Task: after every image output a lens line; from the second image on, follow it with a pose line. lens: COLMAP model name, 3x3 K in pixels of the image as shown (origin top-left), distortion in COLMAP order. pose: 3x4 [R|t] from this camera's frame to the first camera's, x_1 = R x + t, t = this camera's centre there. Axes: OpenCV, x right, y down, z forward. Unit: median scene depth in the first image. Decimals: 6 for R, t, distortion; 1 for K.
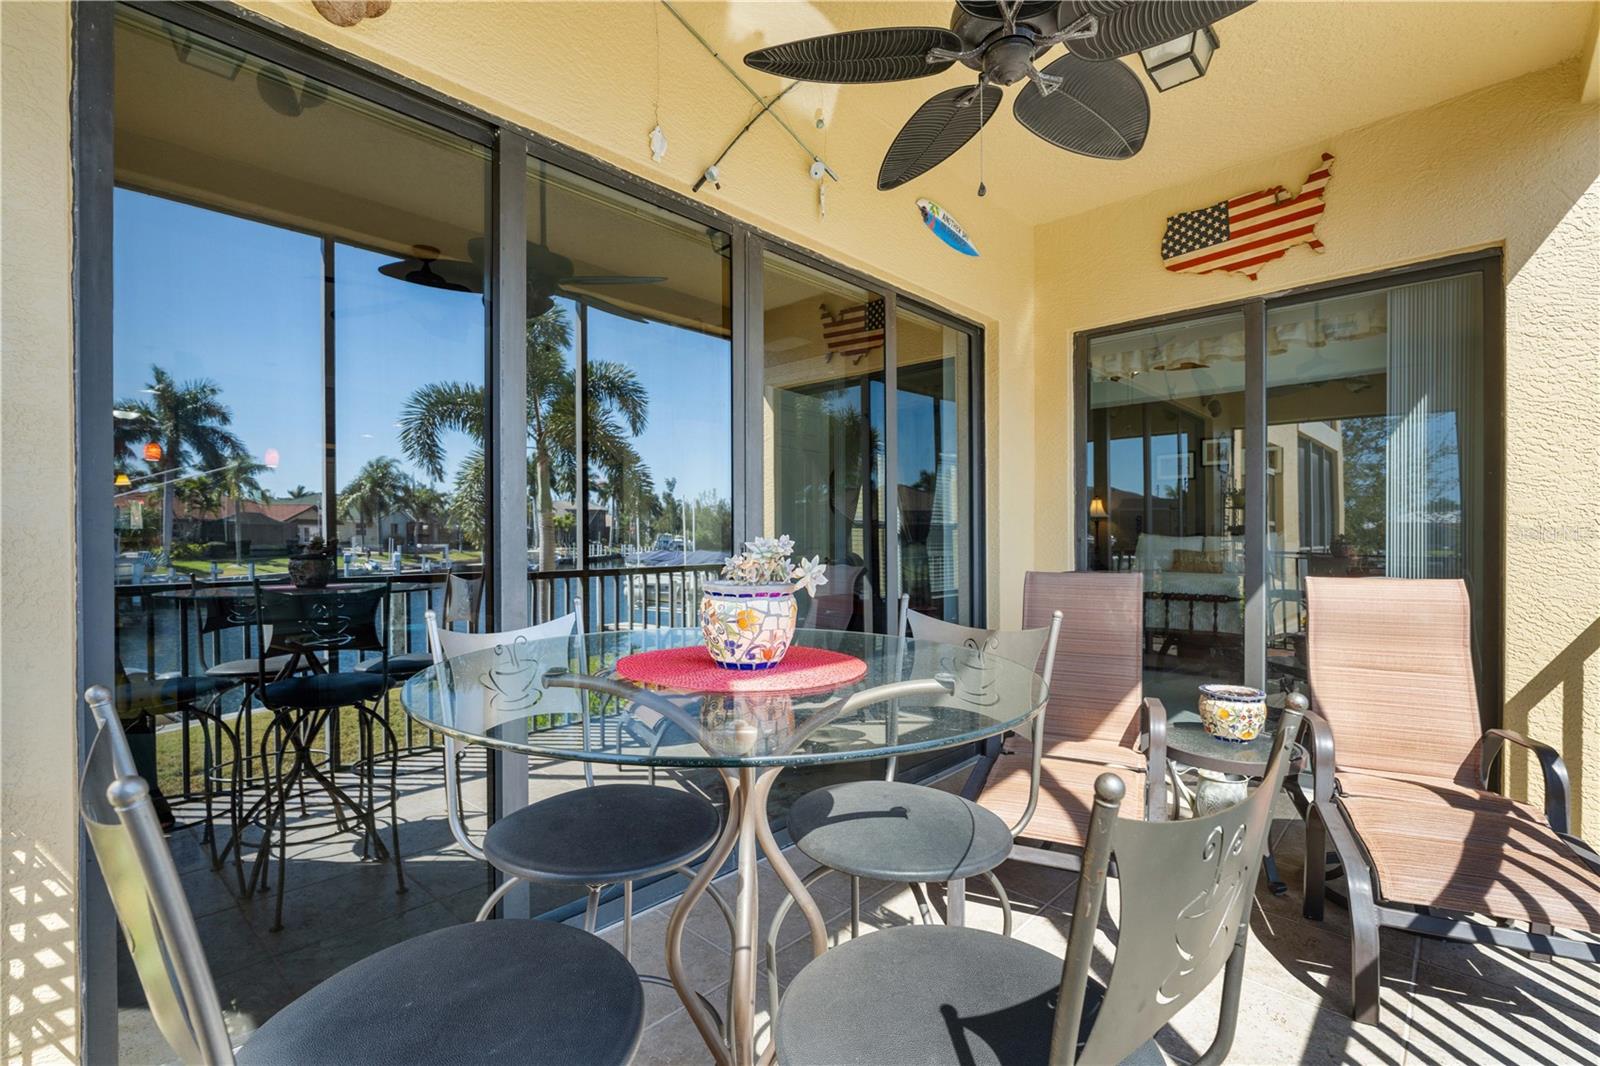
lens RADIAL K [[724.4, 0, 799.8], [0, 724.4, 541.2], [0, 0, 1]] dist [-0.007599, 0.002654]
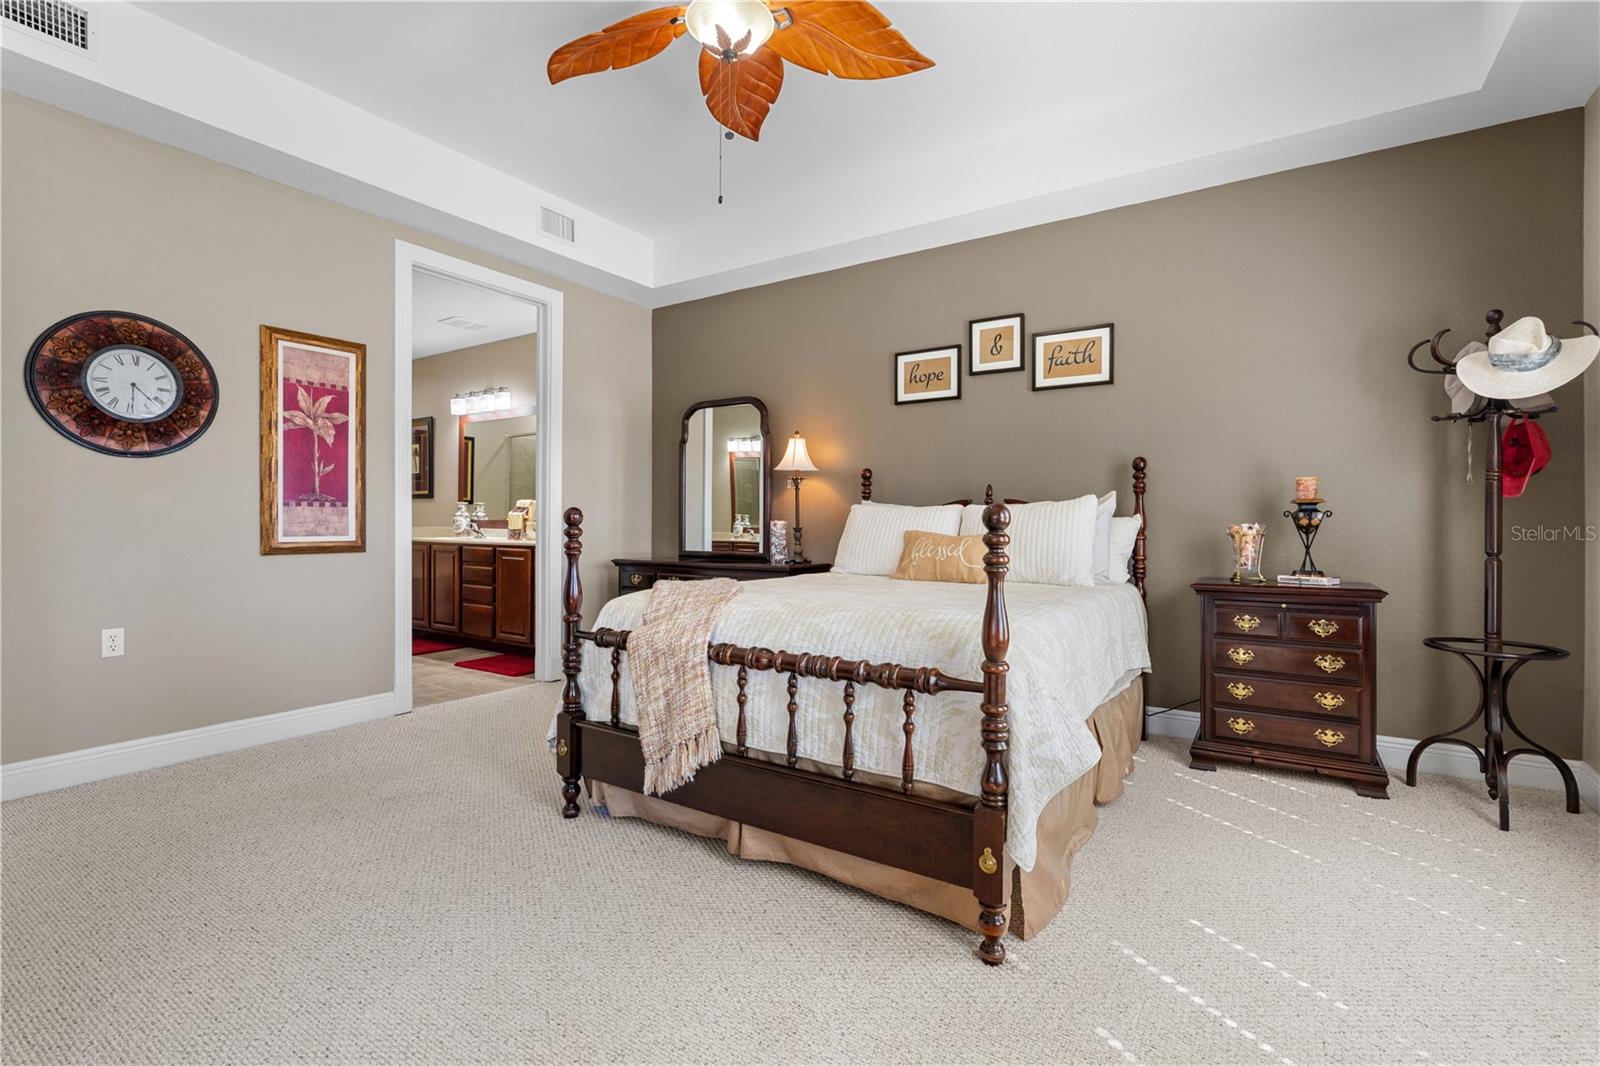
lens RADIAL K [[724.4, 0, 792.5], [0, 724.4, 527.4], [0, 0, 1]] dist [-0.007599, 0.002654]
pose [[0.987625, 0.003034, 0.156804, 0.461626], [-0.003514, 0.999990, 0.002782, 0.009340], [-0.156794, -0.003299, 0.987626, 0.668887]]
